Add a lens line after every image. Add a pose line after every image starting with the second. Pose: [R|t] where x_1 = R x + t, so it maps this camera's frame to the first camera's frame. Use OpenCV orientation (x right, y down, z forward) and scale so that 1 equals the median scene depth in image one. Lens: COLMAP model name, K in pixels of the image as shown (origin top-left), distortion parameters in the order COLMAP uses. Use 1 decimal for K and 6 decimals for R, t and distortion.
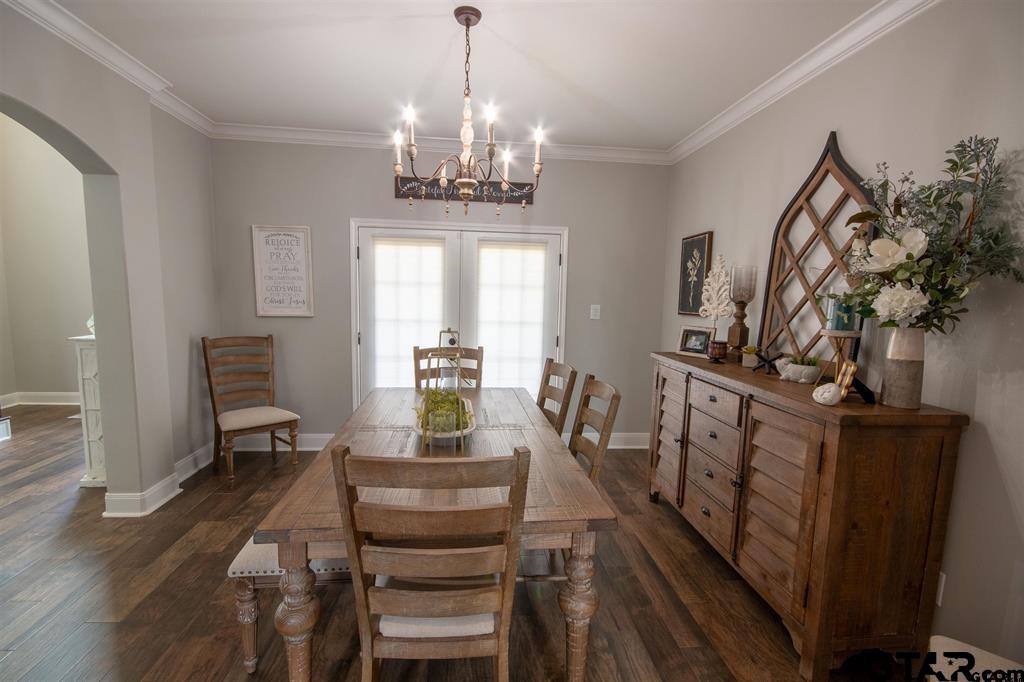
lens RADIAL K [[470.7, 0, 513.5], [0, 470.7, 344.6], [0, 0, 1]] dist [-0.004103, -0.000217]
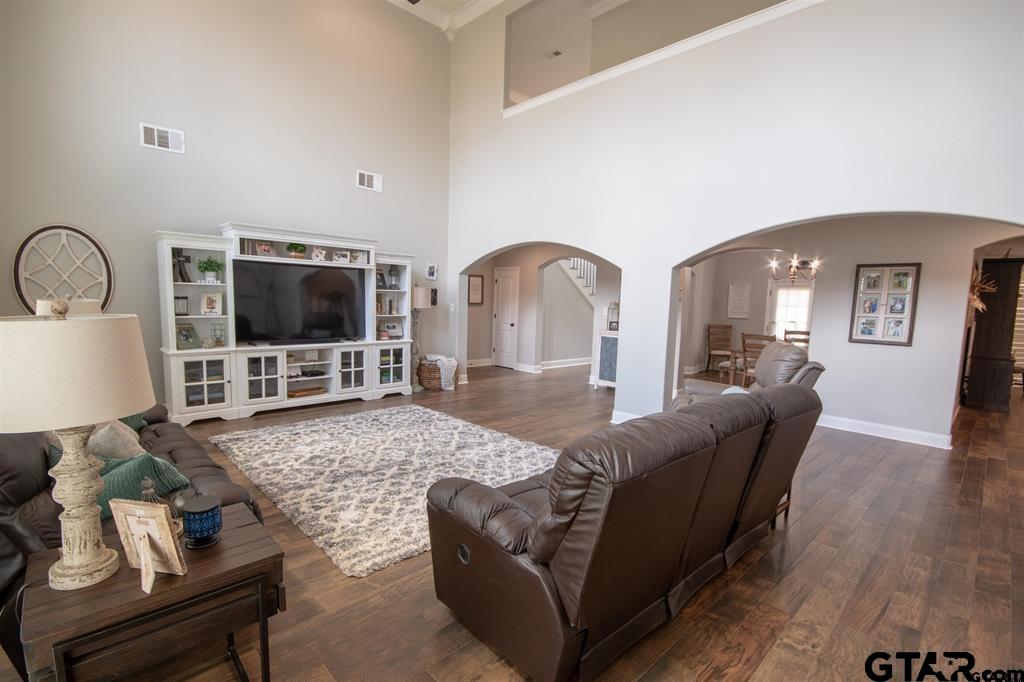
lens RADIAL K [[470.7, 0, 511.2], [0, 470.7, 344.2], [0, 0, 1]] dist [-0.004103, -0.000217]
pose [[0.615359, 0.072035, -0.784949, 0.829824], [-0.104722, 0.994459, 0.009165, 0.197925], [0.781260, 0.076562, 0.619493, -1.647017]]
